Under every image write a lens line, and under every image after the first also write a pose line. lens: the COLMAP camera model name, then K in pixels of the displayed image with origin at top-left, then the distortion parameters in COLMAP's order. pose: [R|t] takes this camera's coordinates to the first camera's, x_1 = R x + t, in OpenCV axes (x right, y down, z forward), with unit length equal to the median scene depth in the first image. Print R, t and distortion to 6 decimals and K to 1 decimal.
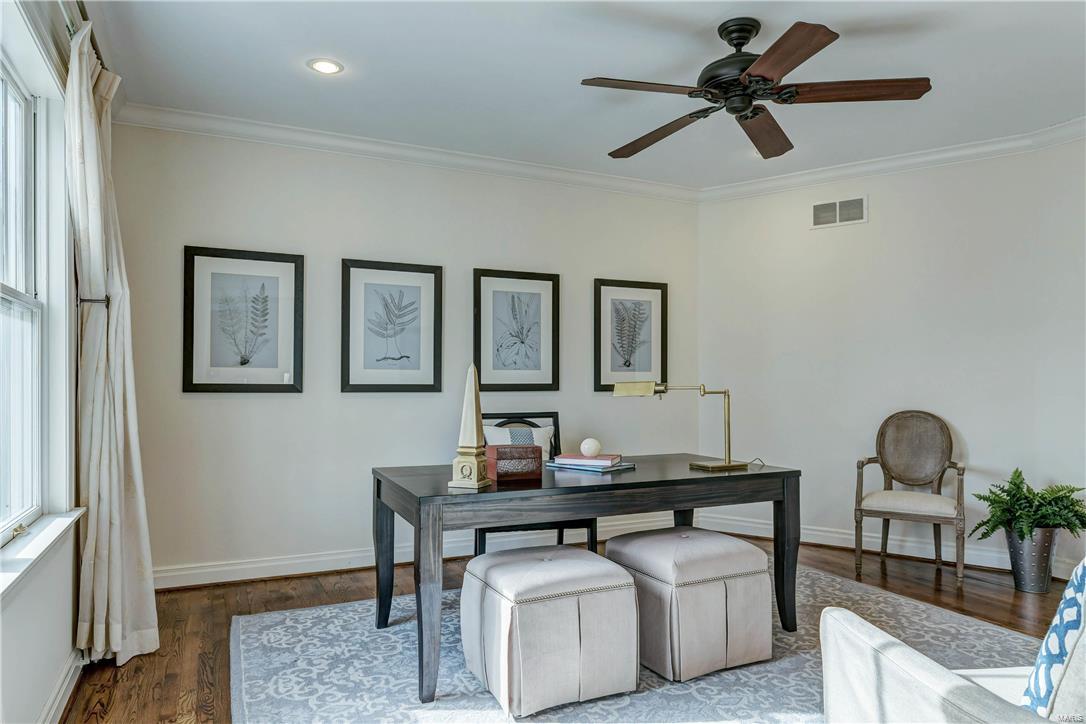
lens RADIAL K [[696.7, 0, 546.5], [0, 696.7, 372.6], [0, 0, 1]] dist [-0.007114, 0.003122]
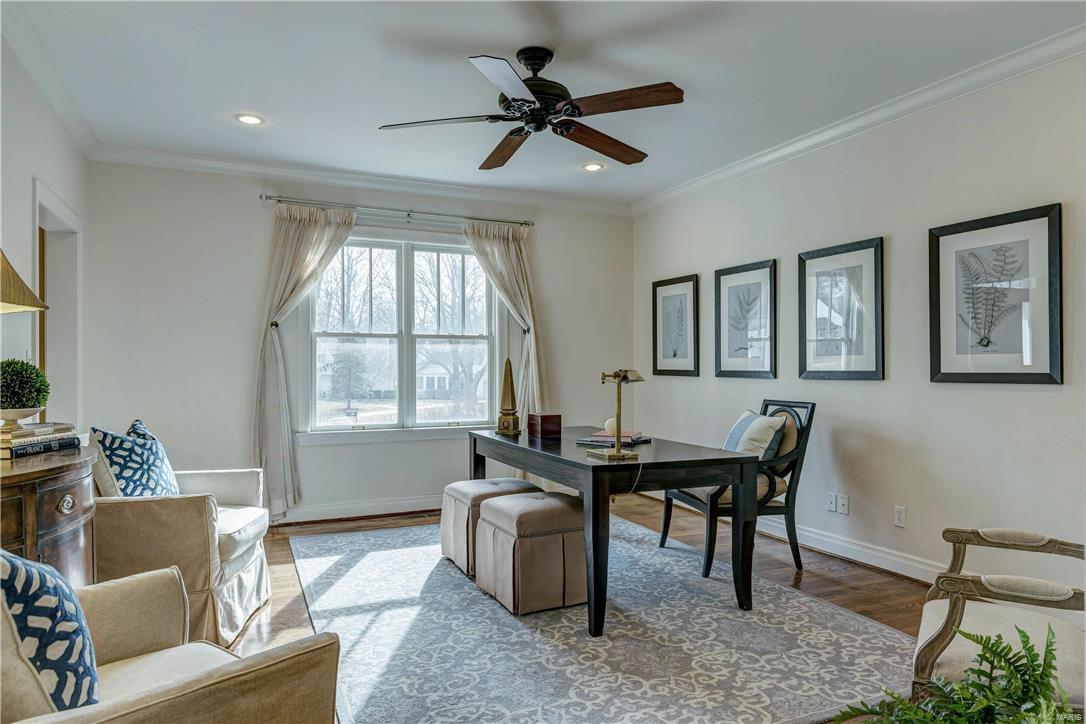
lens RADIAL K [[696.7, 0, 544.6], [0, 696.7, 360.2], [0, 0, 1]] dist [-0.007114, 0.003122]
pose [[-0.016909, -0.013784, -0.999762, 0.847252], [0.006914, 0.999879, -0.013902, 0.011683], [0.999833, -0.007148, -0.016811, 0.627758]]
